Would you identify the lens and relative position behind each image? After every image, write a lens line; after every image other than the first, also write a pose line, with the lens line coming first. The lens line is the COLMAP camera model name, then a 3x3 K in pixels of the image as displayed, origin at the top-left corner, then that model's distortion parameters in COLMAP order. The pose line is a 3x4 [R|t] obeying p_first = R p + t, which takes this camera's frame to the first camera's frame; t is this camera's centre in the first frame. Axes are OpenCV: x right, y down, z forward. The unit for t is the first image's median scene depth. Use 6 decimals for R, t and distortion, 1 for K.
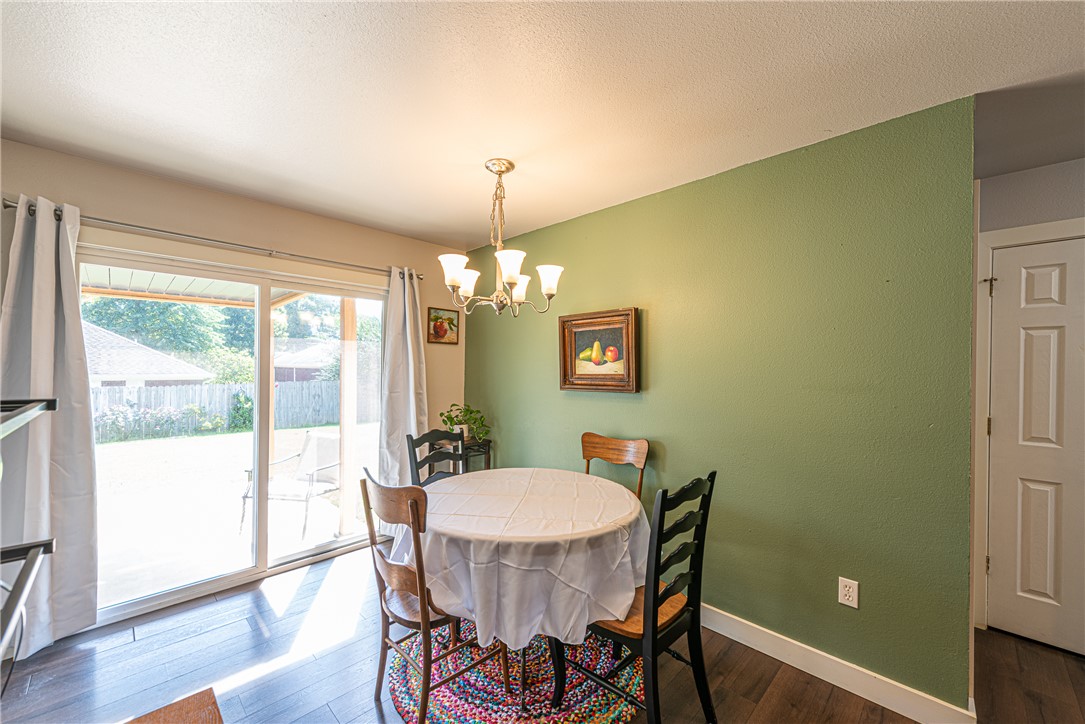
lens RADIAL K [[425.7, 0, 542.6], [0, 425.7, 364.5], [0, 0, 1]] dist [-0.000170, 0.000007]
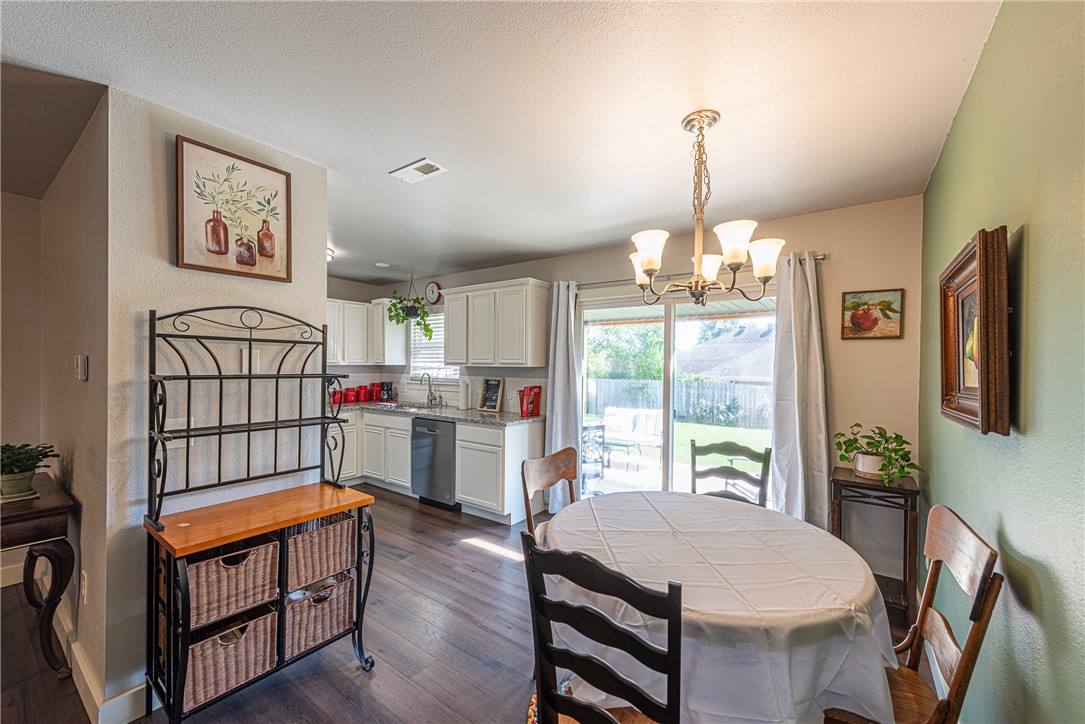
lens RADIAL K [[425.7, 0, 542.1], [0, 425.7, 364.4], [0, 0, 1]] dist [-0.000170, 0.000007]
pose [[0.166942, -0.012062, -0.985893, 0.382692], [-0.003369, 0.999912, -0.012804, 0.004844], [0.985961, 0.005459, 0.166887, 0.339084]]
